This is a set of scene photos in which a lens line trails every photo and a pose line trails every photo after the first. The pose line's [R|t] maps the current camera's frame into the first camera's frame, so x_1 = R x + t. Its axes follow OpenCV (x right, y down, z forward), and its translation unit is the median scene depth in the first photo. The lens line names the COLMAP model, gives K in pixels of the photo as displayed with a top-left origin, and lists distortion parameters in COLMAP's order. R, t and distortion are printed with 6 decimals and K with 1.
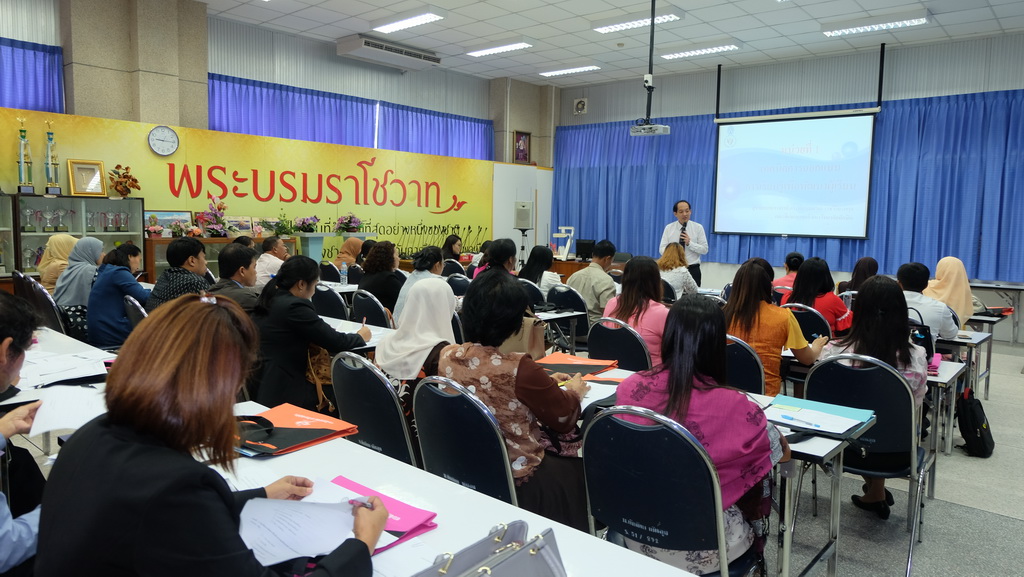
lens RADIAL K [[665.6, 0, 547.5], [0, 665.6, 273.1], [0, 0, 1]] dist [-0.007945, 0.027052]
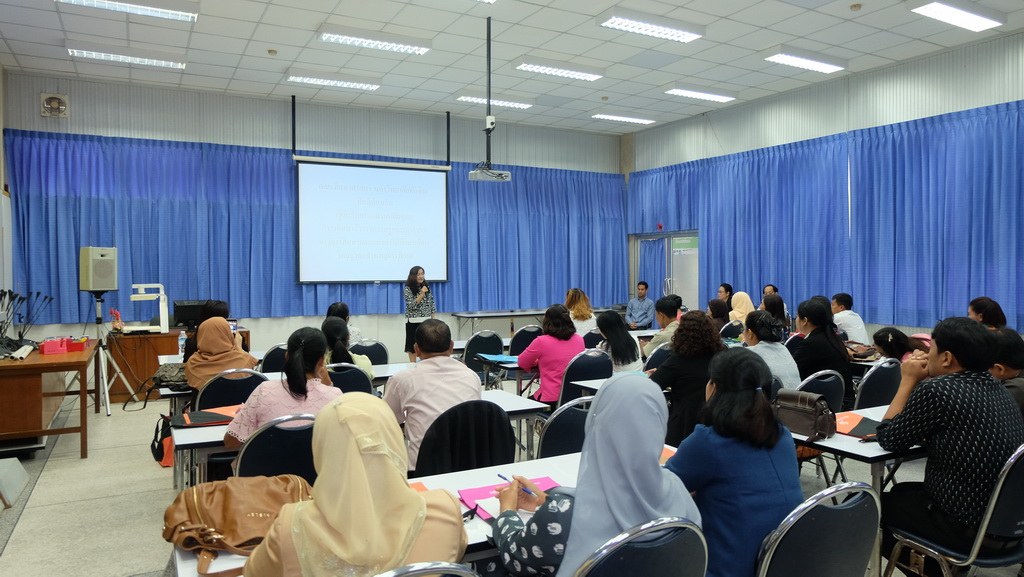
lens RADIAL K [[696.9, 0, 490.8], [0, 696.9, 286.0], [0, 0, 1]] dist [-0.027273, 0.000043]
pose [[0.417041, -0.048714, 0.907581, -0.491360], [0.090755, 0.995804, 0.011747, -0.045320], [-0.904345, 0.077469, 0.419713, 0.391717]]
